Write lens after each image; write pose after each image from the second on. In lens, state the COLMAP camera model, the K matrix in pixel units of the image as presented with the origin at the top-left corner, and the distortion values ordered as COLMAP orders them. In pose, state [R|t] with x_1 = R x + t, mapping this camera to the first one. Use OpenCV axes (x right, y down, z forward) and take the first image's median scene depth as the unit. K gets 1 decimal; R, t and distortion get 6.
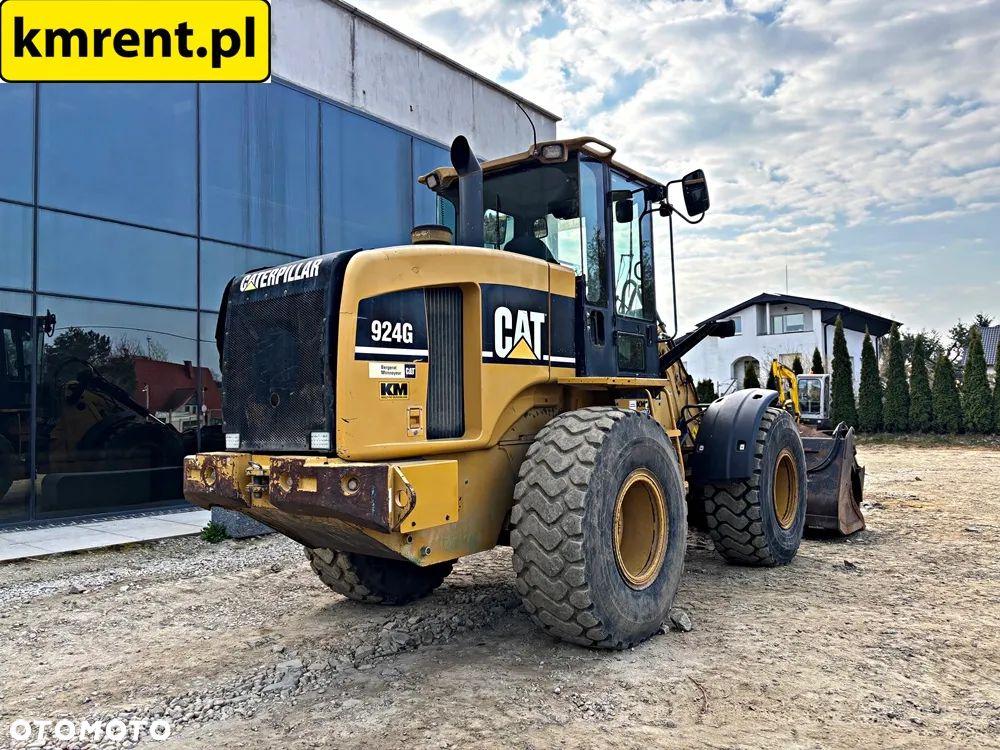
lens RADIAL K [[752.0, 0, 499.3], [0, 752.0, 373.8], [0, 0, 1]] dist [0.044292, -0.044733]
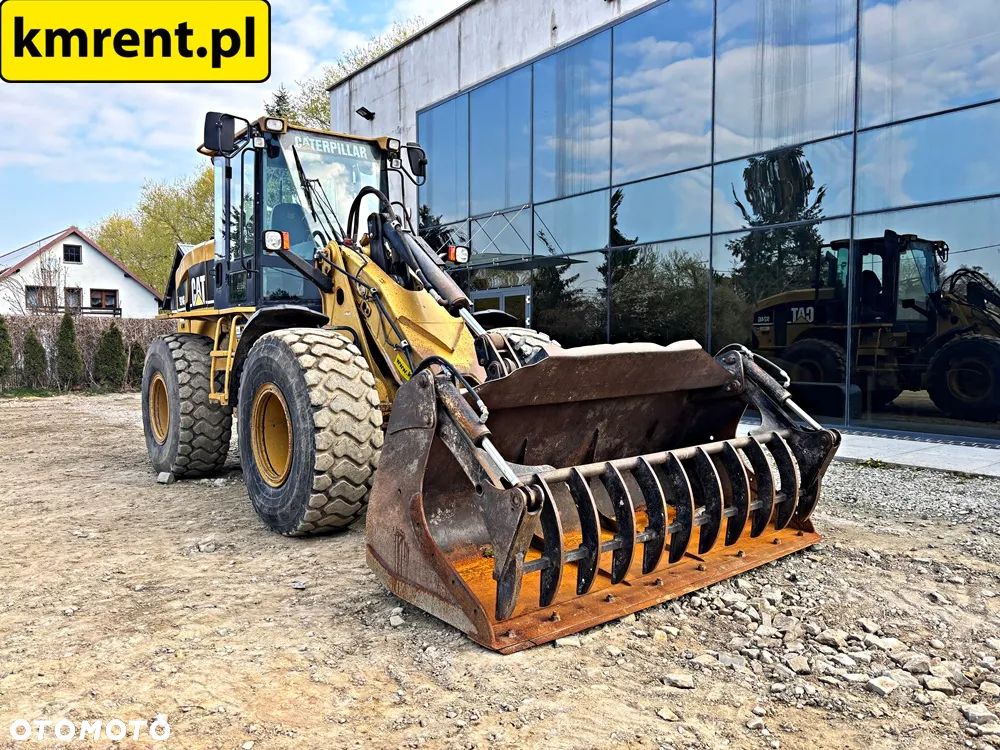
lens RADIAL K [[749.9, 0, 496.9], [0, 749.9, 376.6], [0, 0, 1]] dist [0.042445, -0.043137]
pose [[-0.237288, 0.059619, -0.969608, 1.608252], [0.060604, 0.997079, 0.046477, 0.107693], [0.969547, -0.047734, -0.240208, 2.132134]]
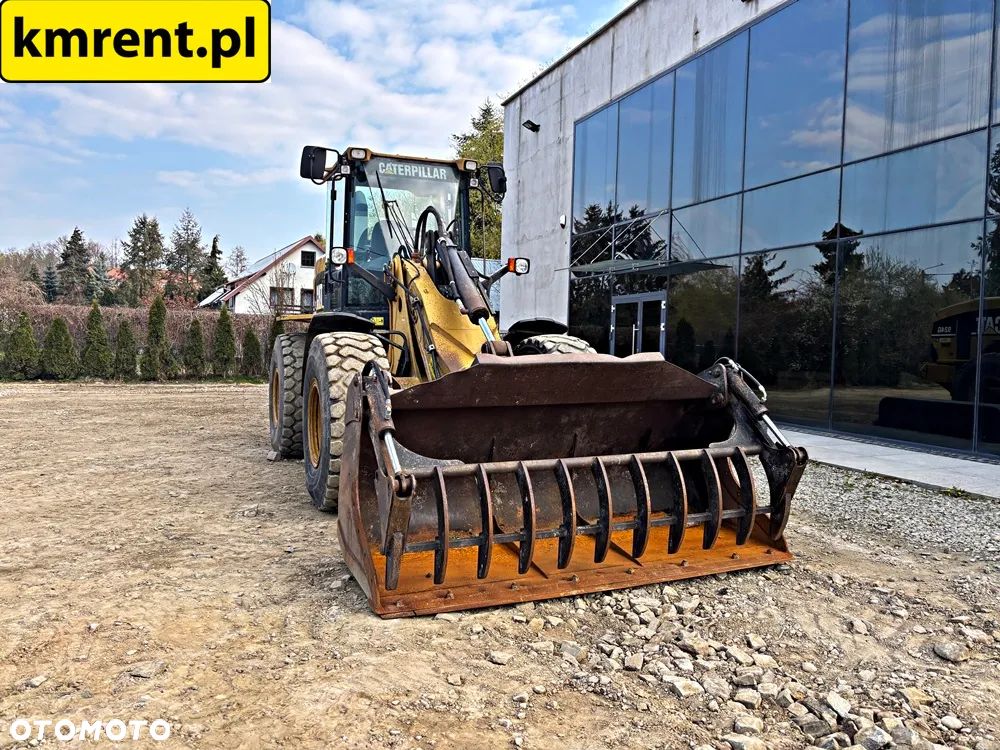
lens RADIAL K [[751.3, 0, 498.0], [0, 751.3, 363.1], [0, 0, 1]] dist [0.041430, -0.041653]
pose [[-0.498220, 0.028445, -0.866584, 1.579992], [0.033029, 0.999359, 0.013814, 0.114862], [0.866421, -0.021740, -0.498840, 2.476560]]
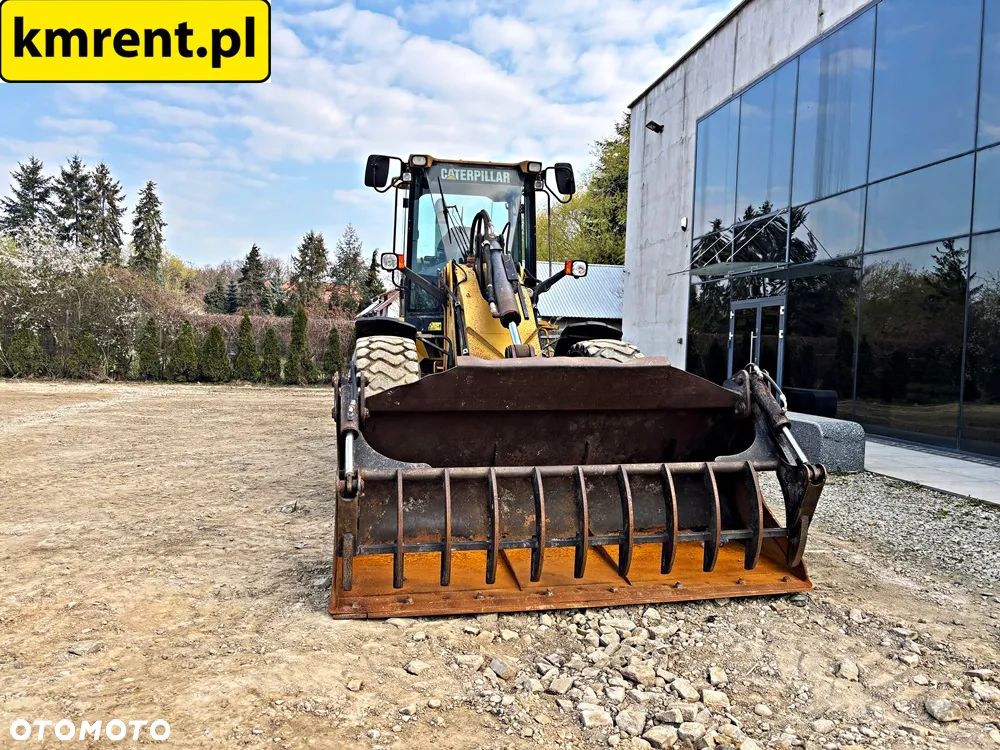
lens RADIAL K [[752.0, 0, 499.3], [0, 752.0, 373.8], [0, 0, 1]] dist [0.044292, -0.044733]
pose [[-0.663836, 0.022311, -0.747545, 1.430021], [0.022863, 0.999693, 0.009534, 0.129810], [0.747528, -0.010762, -0.664143, 2.633950]]
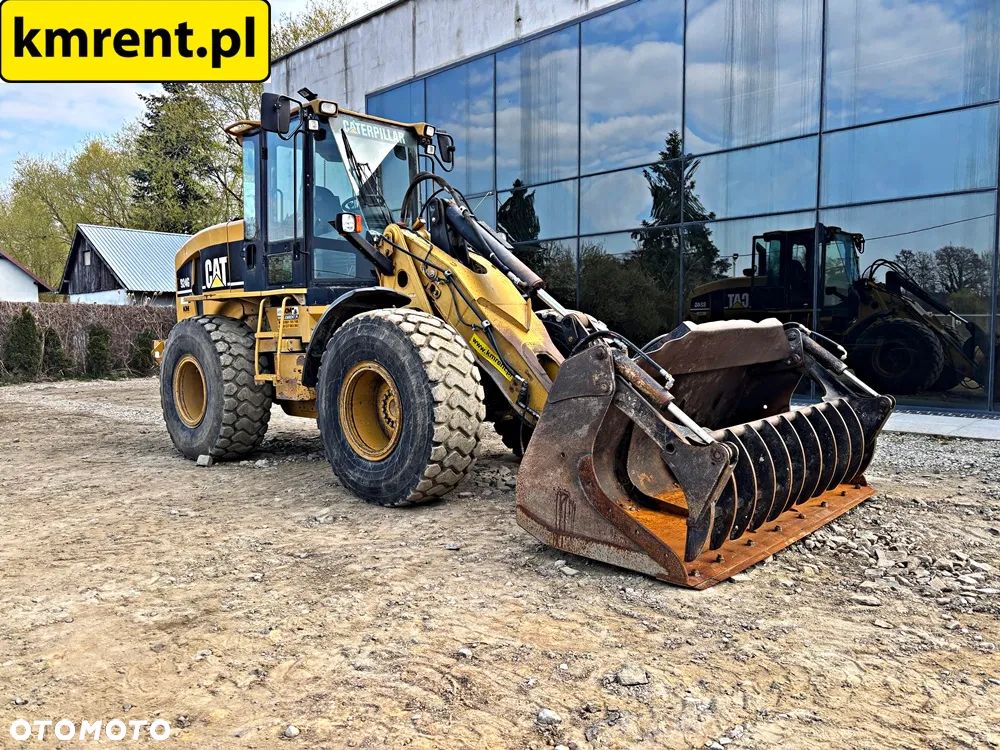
lens RADIAL K [[749.9, 0, 496.9], [0, 749.9, 376.6], [0, 0, 1]] dist [0.042445, -0.043137]
pose [[-0.092732, 0.077862, -0.992642, 1.739188], [0.062561, 0.995424, 0.072236, 0.101171], [0.993724, -0.055402, -0.097178, 1.835753]]
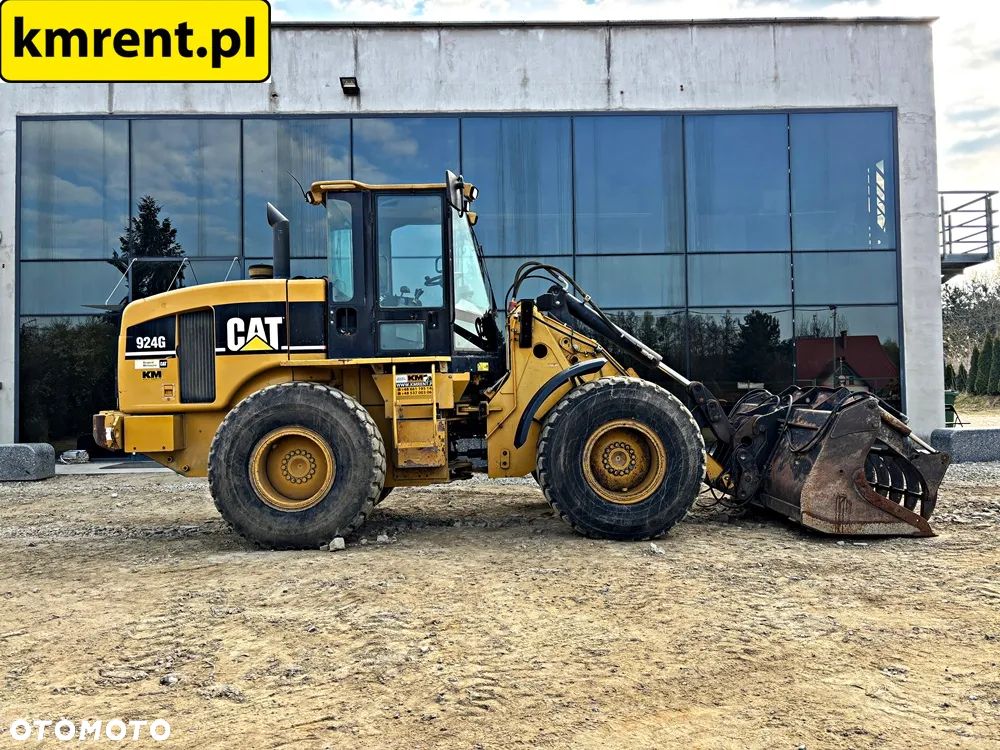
lens RADIAL K [[752.0, 0, 499.3], [0, 752.0, 373.8], [0, 0, 1]] dist [0.044292, -0.044733]
pose [[0.633823, -0.019167, -0.773240, 1.534953], [0.050598, 0.998579, 0.016722, 0.026596], [0.771821, -0.049723, 0.633893, 0.429615]]
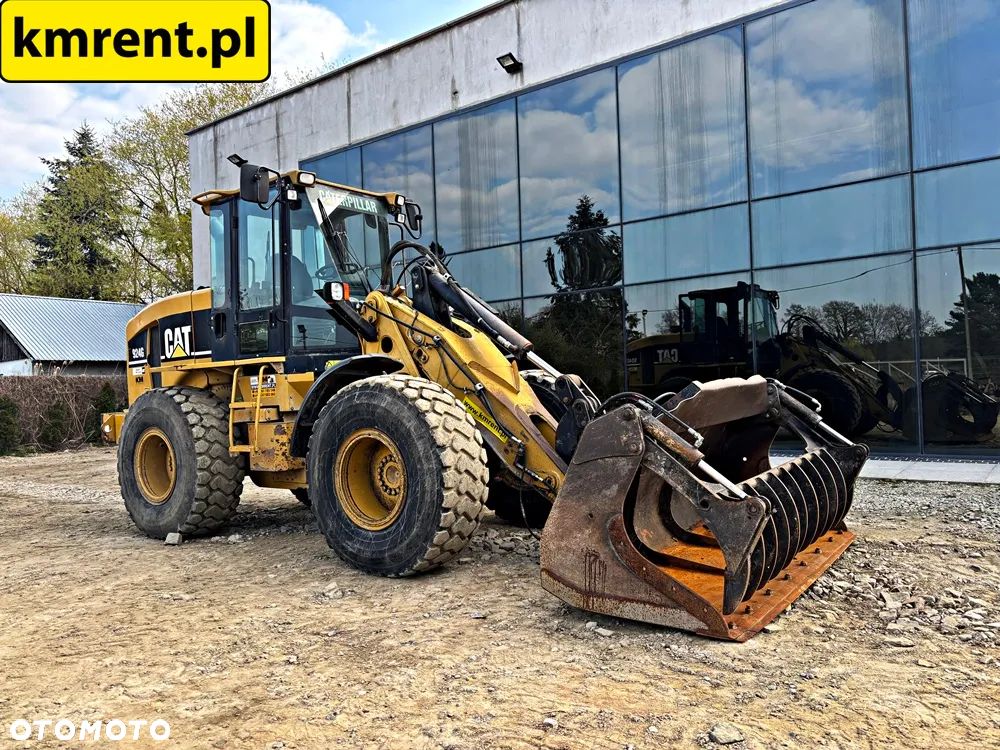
lens RADIAL K [[749.5, 0, 496.3], [0, 749.5, 373.8], [0, 0, 1]] dist [0.044934, -0.047259]
pose [[0.022900, -0.001418, -0.999737, 1.760435], [0.089798, 0.995960, 0.000644, 0.081416], [0.995697, -0.089789, 0.022935, 1.700522]]
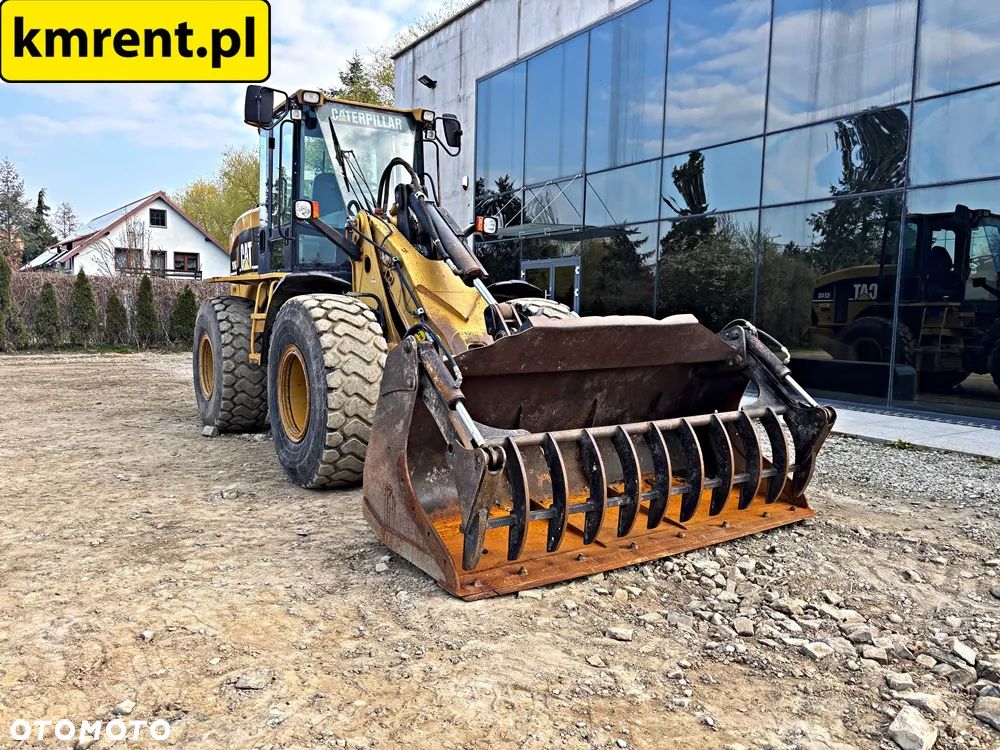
lens RADIAL K [[749.9, 0, 496.9], [0, 749.9, 376.6], [0, 0, 1]] dist [0.042445, -0.043137]
pose [[-0.328573, 0.089246, -0.940253, 1.622531], [0.035919, 0.995986, 0.081984, 0.112684], [0.943795, -0.006835, -0.330460, 2.237307]]
